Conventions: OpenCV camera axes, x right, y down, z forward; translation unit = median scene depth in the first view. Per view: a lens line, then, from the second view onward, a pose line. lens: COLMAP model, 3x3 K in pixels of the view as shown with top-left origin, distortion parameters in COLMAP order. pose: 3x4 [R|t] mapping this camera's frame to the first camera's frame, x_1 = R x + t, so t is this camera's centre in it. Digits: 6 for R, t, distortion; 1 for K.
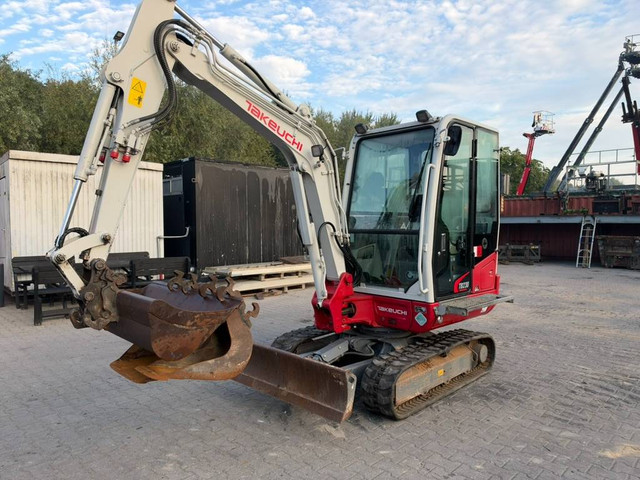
lens RADIAL K [[459.2, 0, 314.6], [0, 459.2, 243.2], [0, 0, 1]] dist [0.019261, -0.034240]
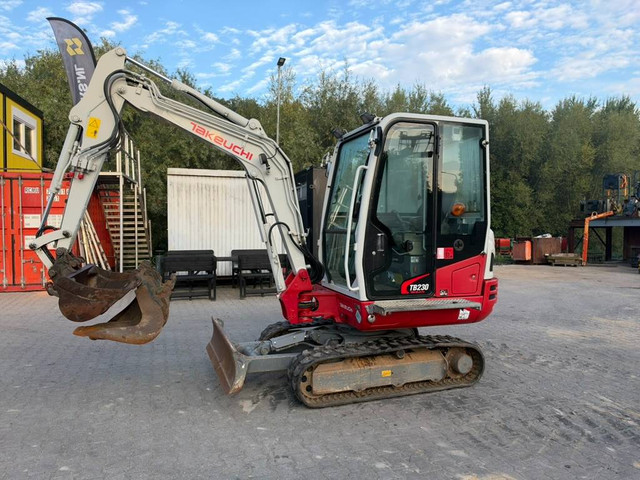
lens RADIAL K [[459.2, 0, 317.8], [0, 459.2, 240.7], [0, 0, 1]] dist [0.019261, -0.034240]
pose [[0.900819, 0.015775, -0.433908, 0.591196], [-0.020311, 0.999777, -0.005818, 0.003453], [0.433720, 0.014055, 0.900938, 0.040037]]
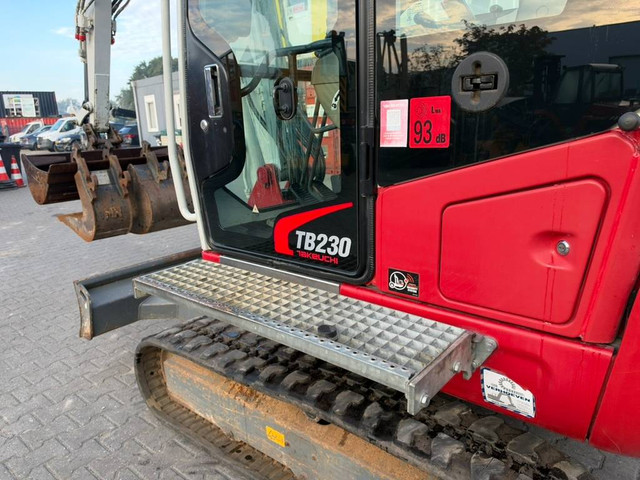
lens RADIAL K [[459.2, 0, 319.0], [0, 459.2, 245.8], [0, 0, 1]] dist [0.019261, -0.034240]
pose [[0.088710, 0.246450, -0.965087, 0.646636], [-0.014858, 0.969126, 0.246116, 0.023900], [0.995947, -0.007493, 0.089633, 1.046427]]
